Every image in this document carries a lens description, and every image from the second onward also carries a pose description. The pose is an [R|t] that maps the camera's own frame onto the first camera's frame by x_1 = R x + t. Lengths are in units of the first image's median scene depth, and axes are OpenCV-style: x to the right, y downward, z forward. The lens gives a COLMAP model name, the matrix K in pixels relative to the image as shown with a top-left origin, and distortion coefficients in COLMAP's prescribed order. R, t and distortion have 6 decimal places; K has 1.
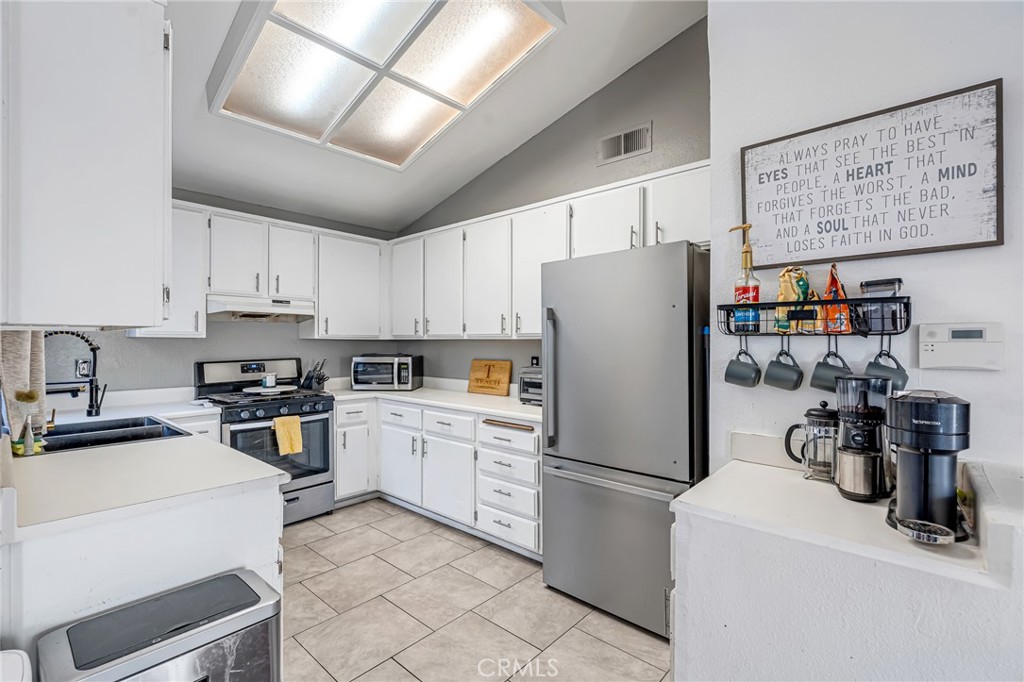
lens RADIAL K [[462.2, 0, 513.3], [0, 462.2, 337.4], [0, 0, 1]] dist [0.000428, -0.000077]
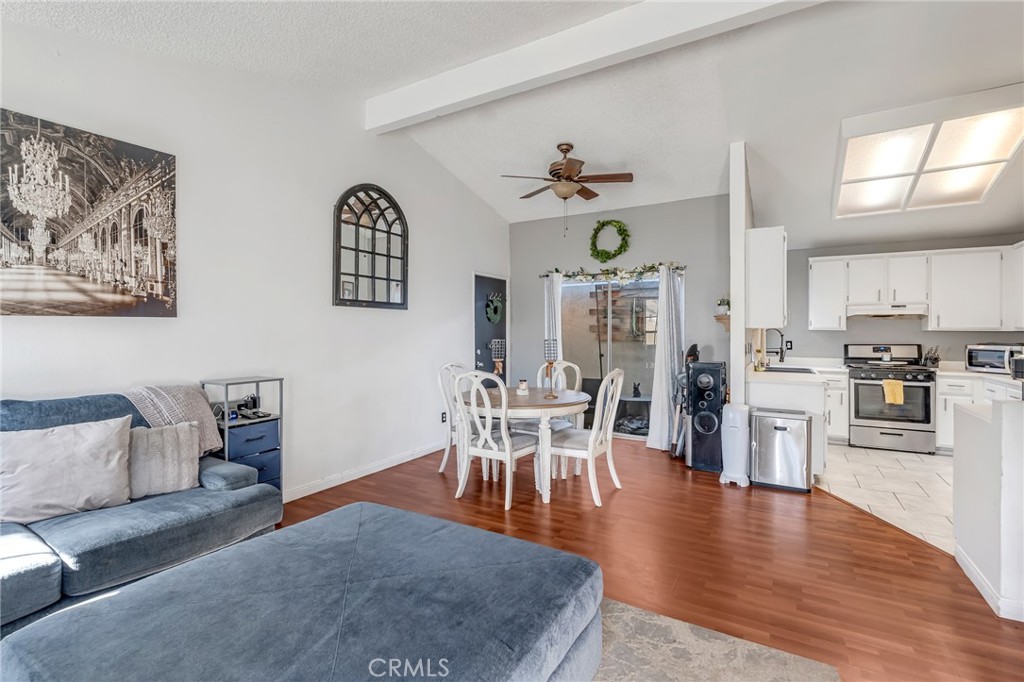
lens RADIAL K [[462.2, 0, 513.8], [0, 462.2, 333.1], [0, 0, 1]] dist [0.000428, -0.000077]
pose [[0.195105, 0.005023, -0.980770, 0.752160], [0.008350, 0.999942, 0.006782, -0.010187], [0.980747, -0.009513, 0.195051, -0.540499]]
